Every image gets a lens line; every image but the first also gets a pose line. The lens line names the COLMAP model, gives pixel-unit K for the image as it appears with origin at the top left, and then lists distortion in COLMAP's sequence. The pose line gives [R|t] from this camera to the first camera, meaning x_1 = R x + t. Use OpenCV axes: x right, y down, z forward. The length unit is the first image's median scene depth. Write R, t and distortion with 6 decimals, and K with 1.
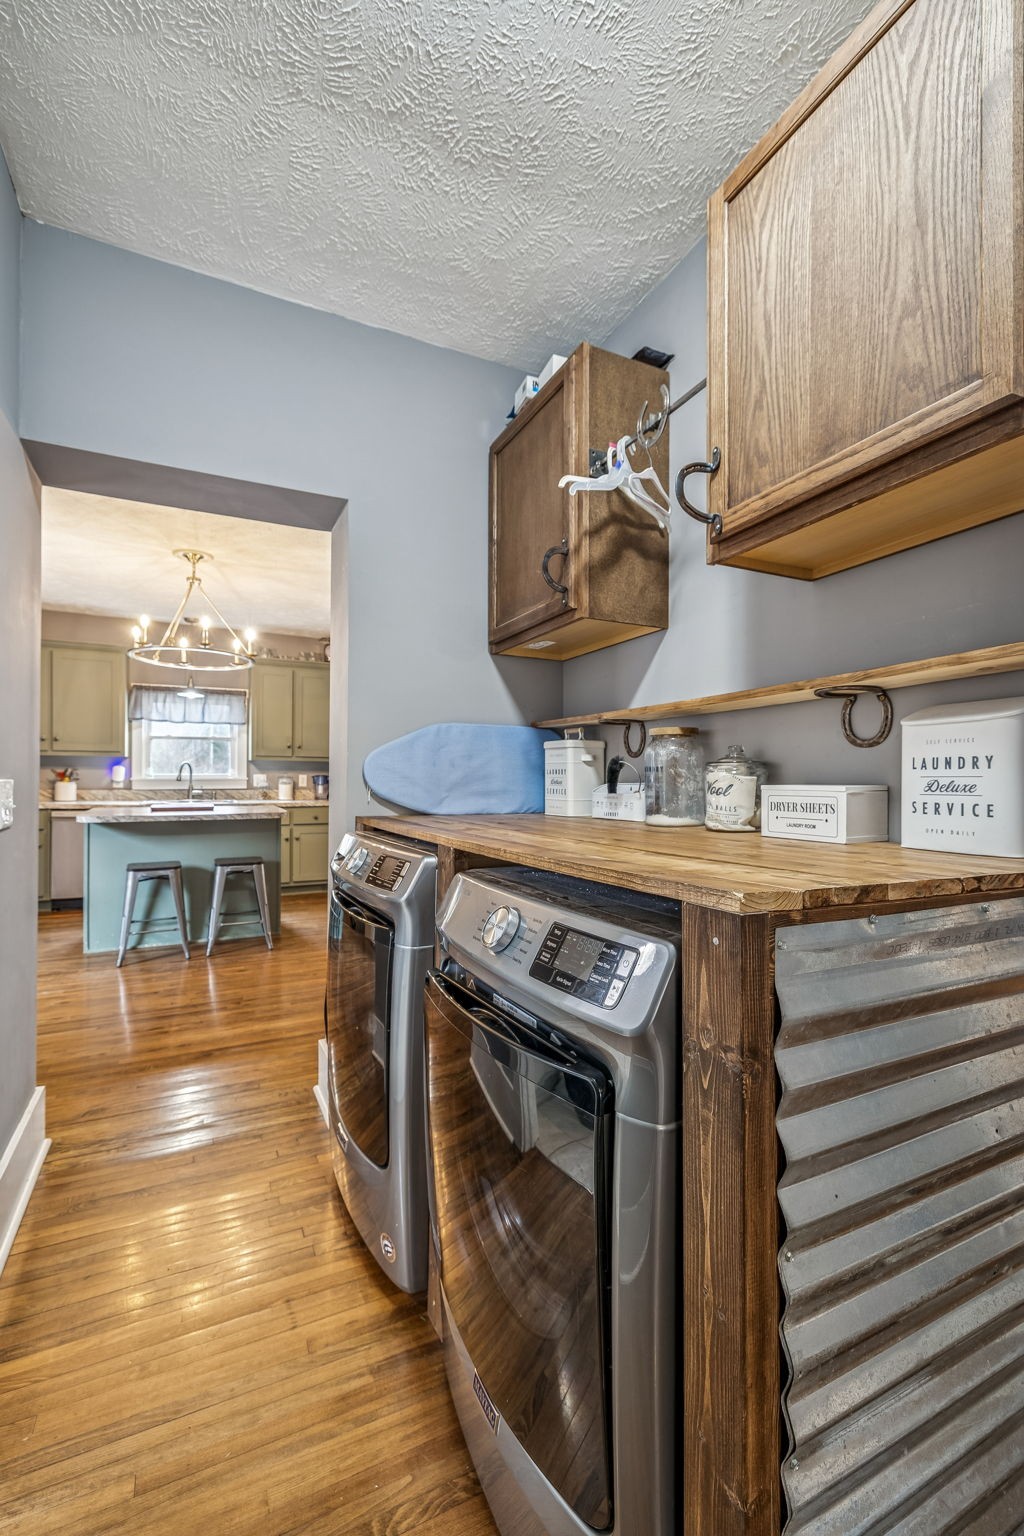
lens RADIAL K [[656.5, 0, 509.2], [0, 656.5, 774.9], [0, 0, 1]] dist [-0.000595, -0.000012]
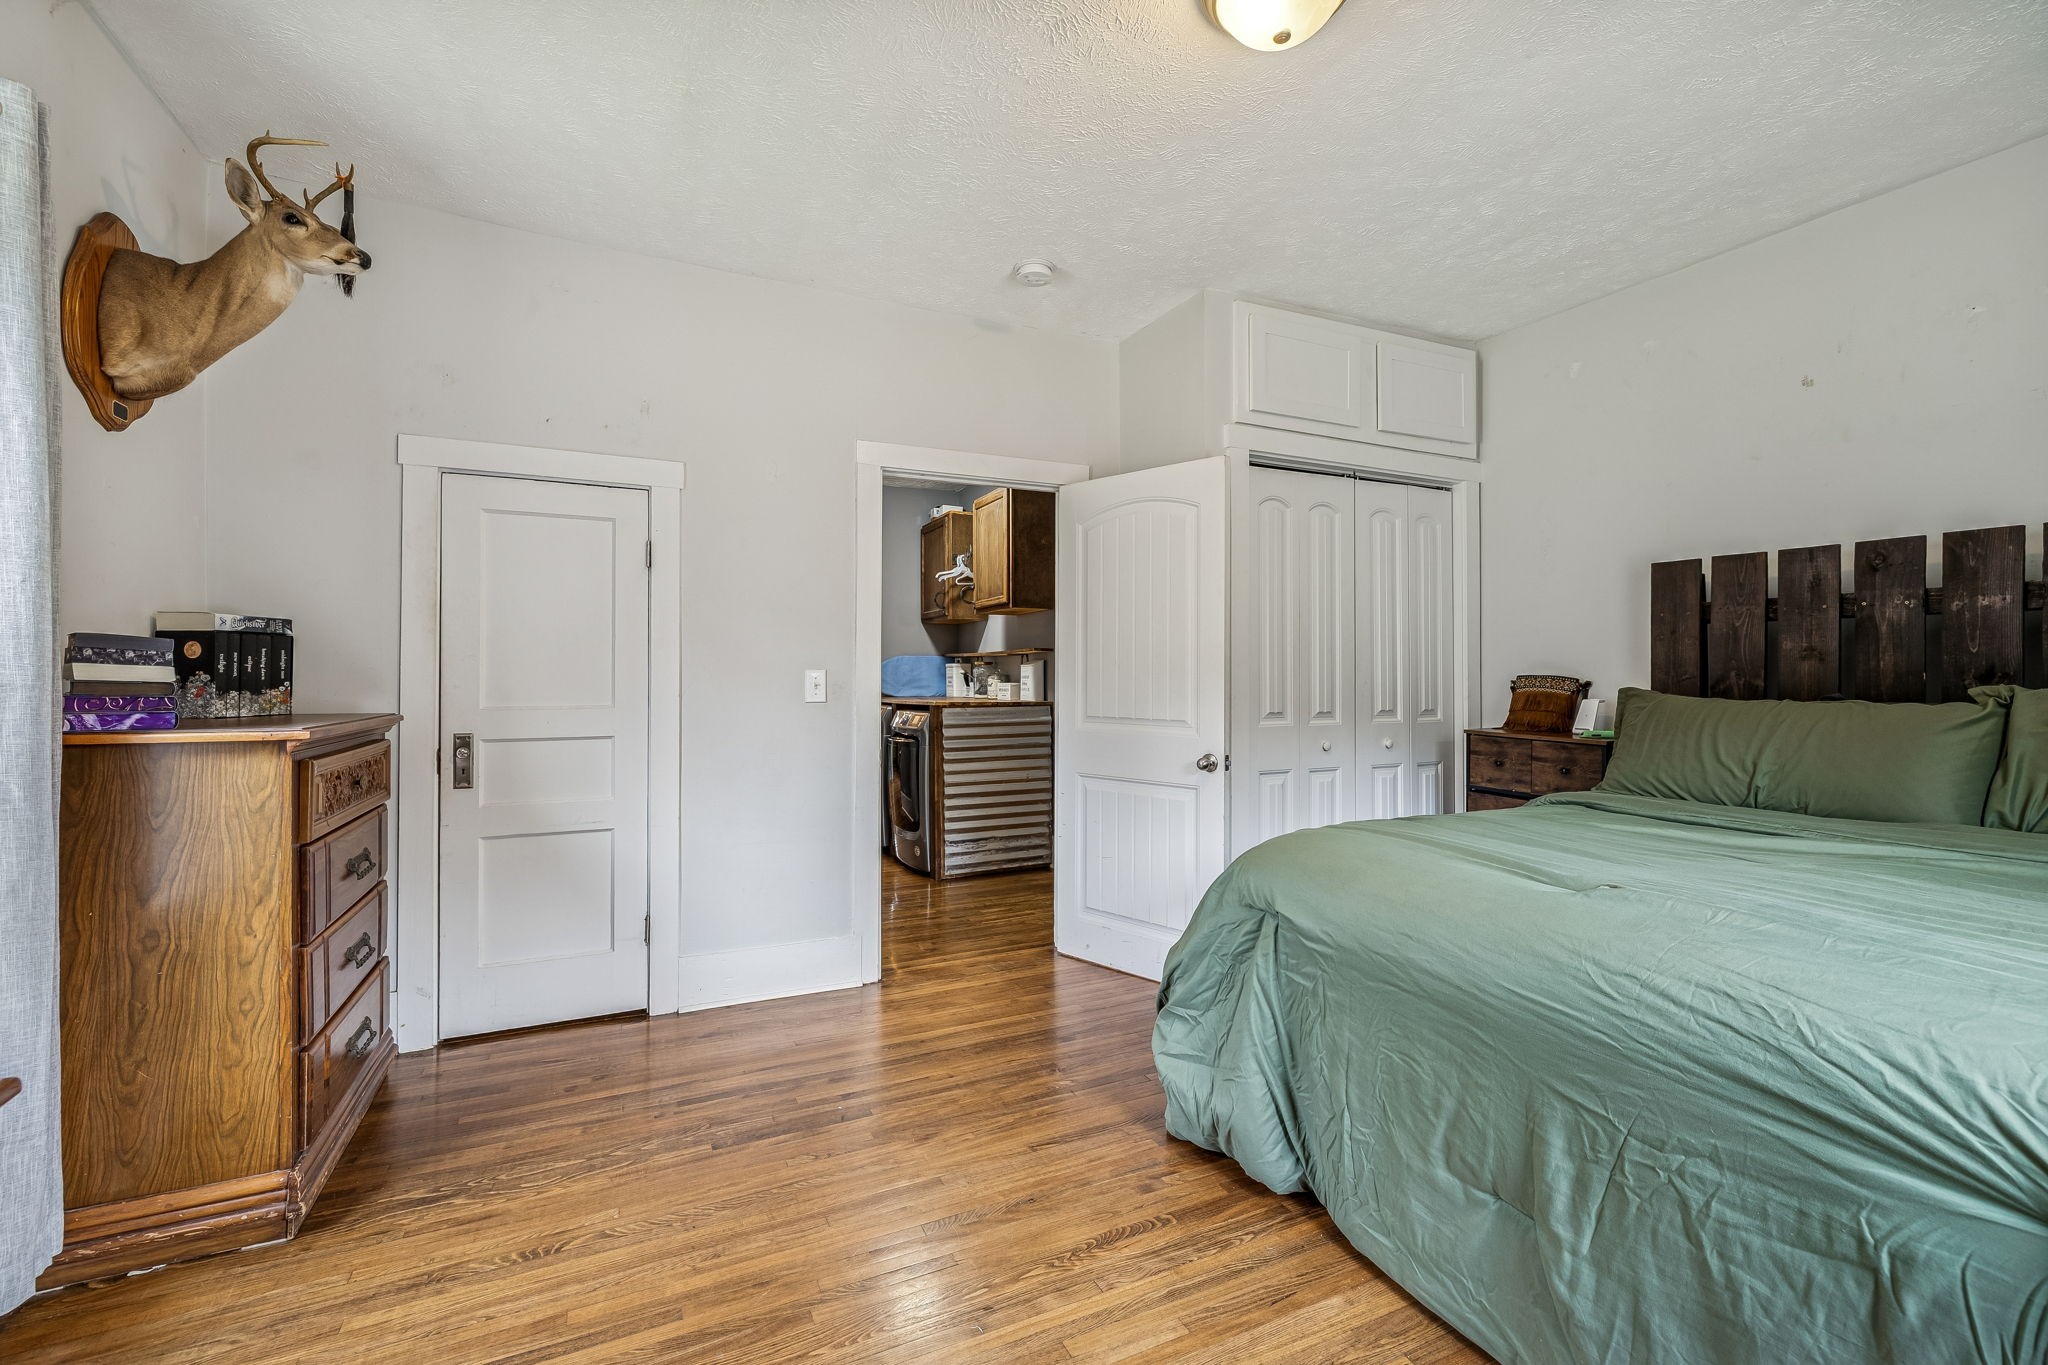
lens RADIAL K [[875.3, 0, 1025.7], [0, 875.3, 680.8], [0, 0, 1]] dist [-0.000595, -0.000012]
pose [[0.999770, -0.002180, -0.021352, 0.450782], [0.002411, 0.999939, 0.010811, -0.027937], [0.021327, -0.010860, 0.999714, -2.286382]]
